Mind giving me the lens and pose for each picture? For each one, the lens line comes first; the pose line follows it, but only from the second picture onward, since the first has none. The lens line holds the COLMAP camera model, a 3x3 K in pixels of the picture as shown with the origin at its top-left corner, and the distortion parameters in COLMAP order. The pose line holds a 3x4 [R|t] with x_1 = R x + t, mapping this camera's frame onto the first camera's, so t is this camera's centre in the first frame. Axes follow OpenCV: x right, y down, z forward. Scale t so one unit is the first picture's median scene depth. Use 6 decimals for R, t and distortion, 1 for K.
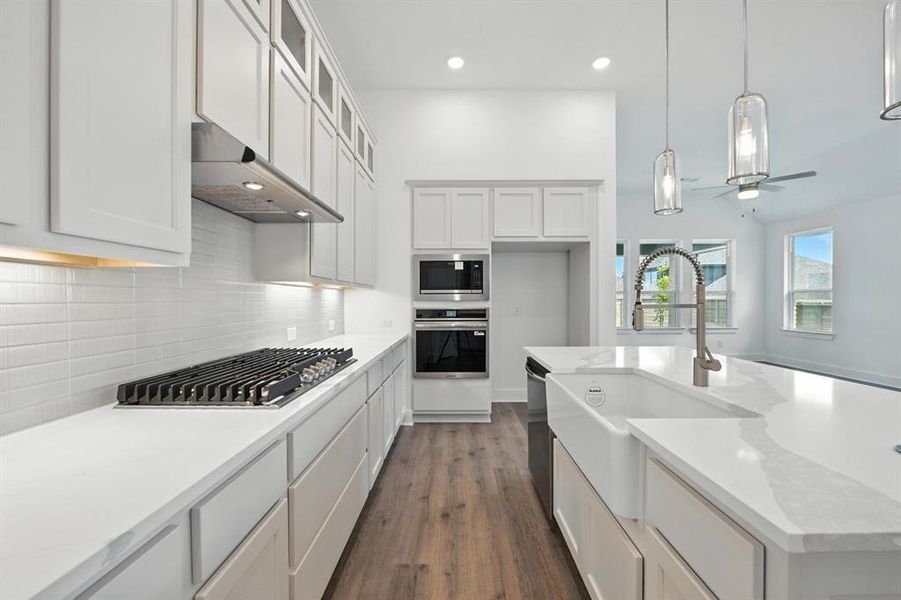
lens RADIAL K [[363.8, 0, 455.7], [0, 363.8, 303.3], [0, 0, 1]] dist [-0.007950, -0.000520]
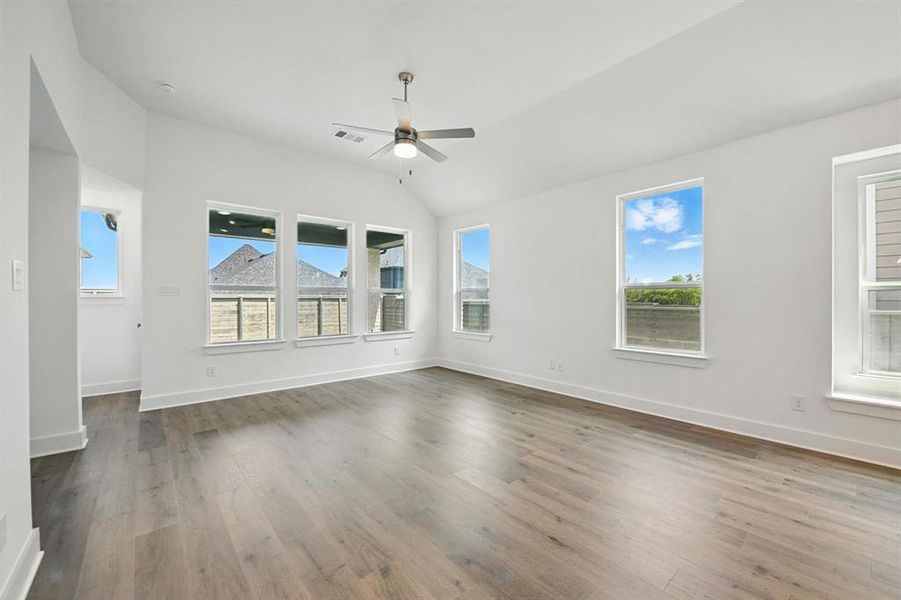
lens RADIAL K [[361.4, 0, 455.3], [0, 361.4, 298.8], [0, 0, 1]] dist [-0.010803, -0.000317]
pose [[0.756098, 0.002071, 0.654455, 0.565669], [0.004596, 0.999954, -0.008473, -0.006474], [-0.654442, 0.009414, 0.756054, 0.543298]]
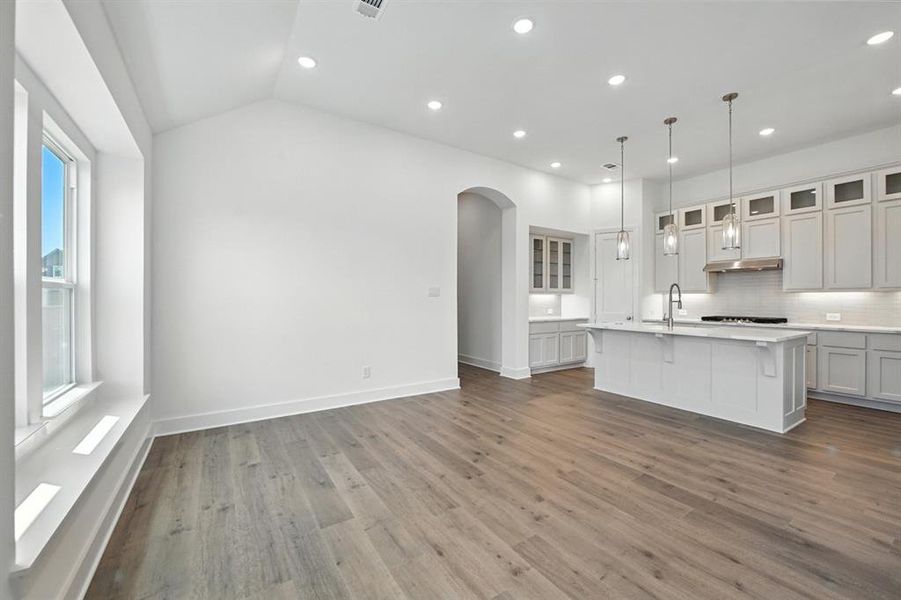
lens RADIAL K [[362.2, 0, 455.7], [0, 362.2, 299.0], [0, 0, 1]] dist [-0.008367, -0.000192]
pose [[-0.834920, 0.001885, -0.550367, 1.579661], [-0.004010, 0.999947, 0.009508, -0.014546], [0.550356, 0.010145, -0.834868, 1.034817]]
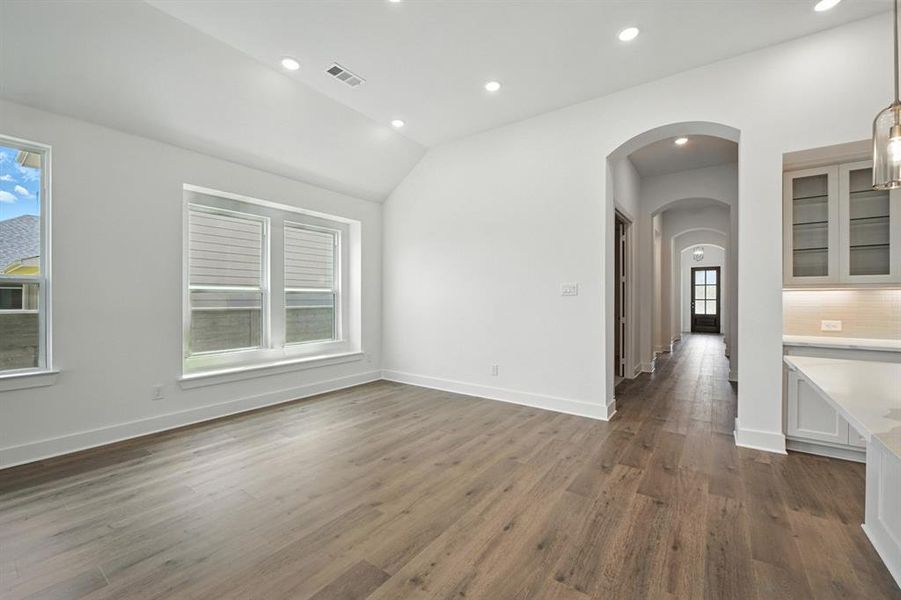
lens RADIAL K [[365.9, 0, 455.5], [0, 365.9, 299.6], [0, 0, 1]] dist [-0.010537, 0.000284]
pose [[-0.811475, -0.000825, 0.584387, 0.541167], [0.005277, 0.999948, 0.008739, -0.011591], [-0.584364, 0.010176, -0.811428, 0.964852]]
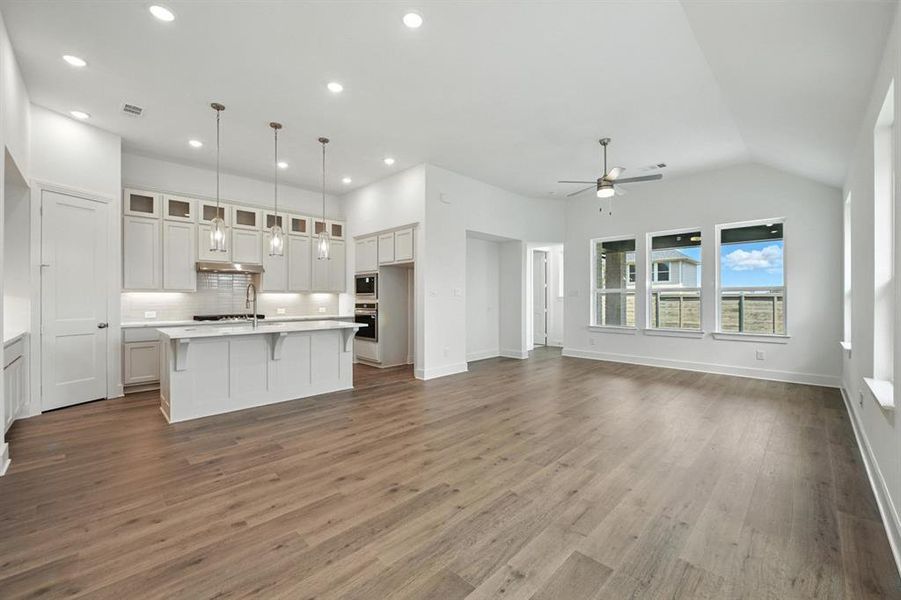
lens RADIAL K [[361.4, 0, 455.3], [0, 361.4, 298.8], [0, 0, 1]] dist [-0.010803, -0.000317]
pose [[0.710648, 0.002998, -0.703541, 1.627855], [-0.006468, 0.999977, -0.002272, -0.006177], [0.703518, 0.006165, 0.710651, 0.006460]]
